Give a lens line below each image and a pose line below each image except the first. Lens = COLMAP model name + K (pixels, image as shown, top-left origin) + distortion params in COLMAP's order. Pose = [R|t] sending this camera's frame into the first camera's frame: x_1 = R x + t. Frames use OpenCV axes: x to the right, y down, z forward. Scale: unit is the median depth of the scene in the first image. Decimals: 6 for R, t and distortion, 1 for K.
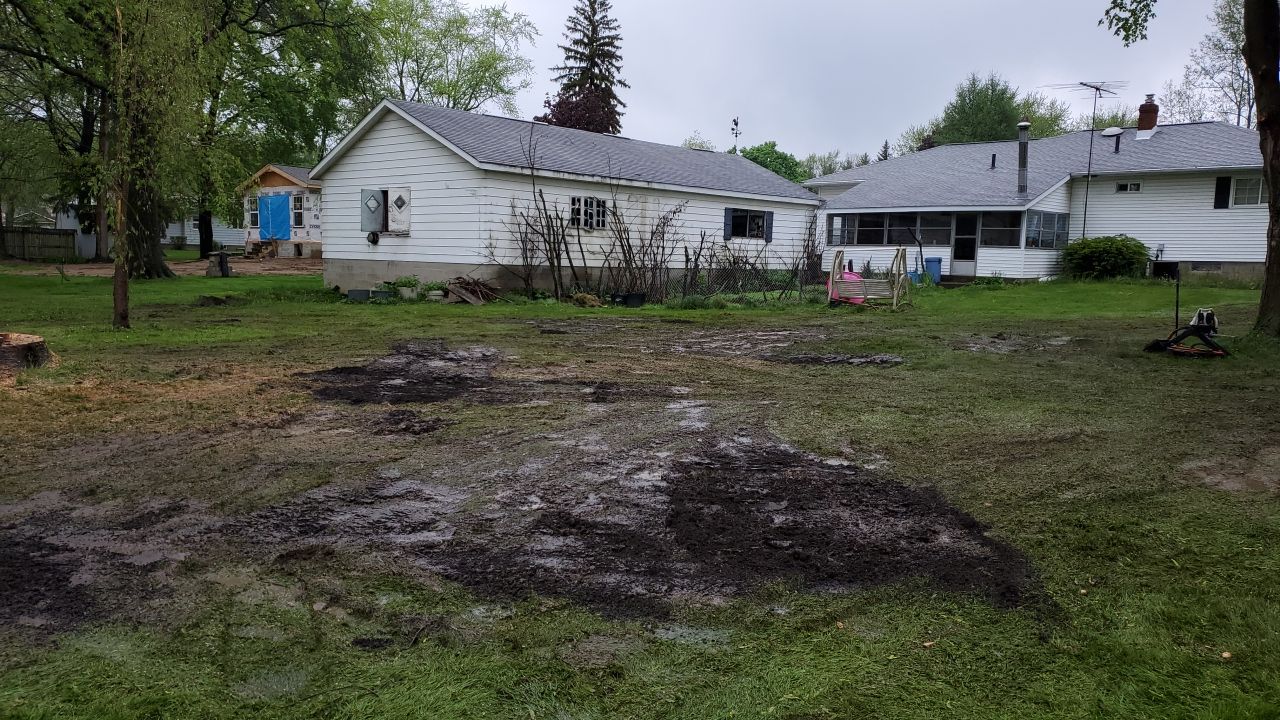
lens RADIAL K [[989.5, 0, 642.6], [0, 989.5, 369.8], [0, 0, 1]] dist [0.031947, -0.036375]
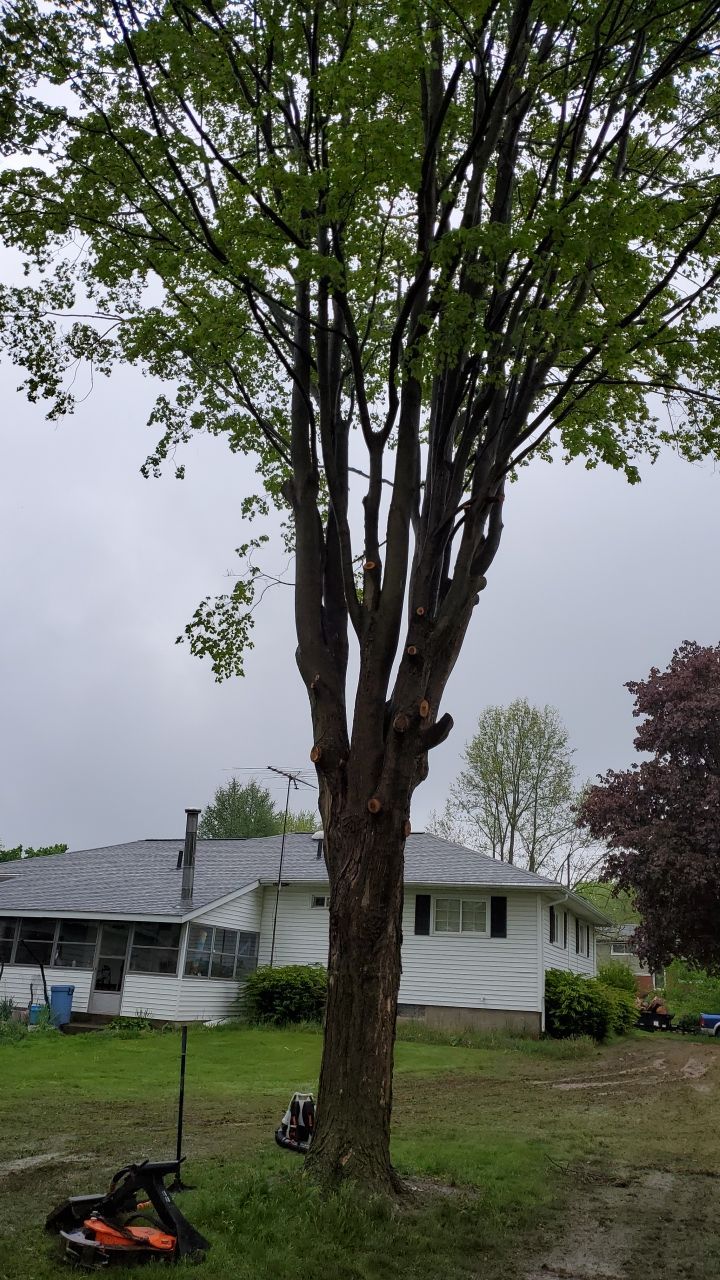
lens RADIAL K [[998.5, 0, 365.6], [0, 998.5, 638.8], [0, 0, 1]] dist [-0.000575, 0.003778]
pose [[0.929305, 0.153766, 0.335779, 0.218840], [0.005235, 0.903624, -0.428294, -0.031221], [-0.369275, 0.399774, 0.838938, 0.230372]]
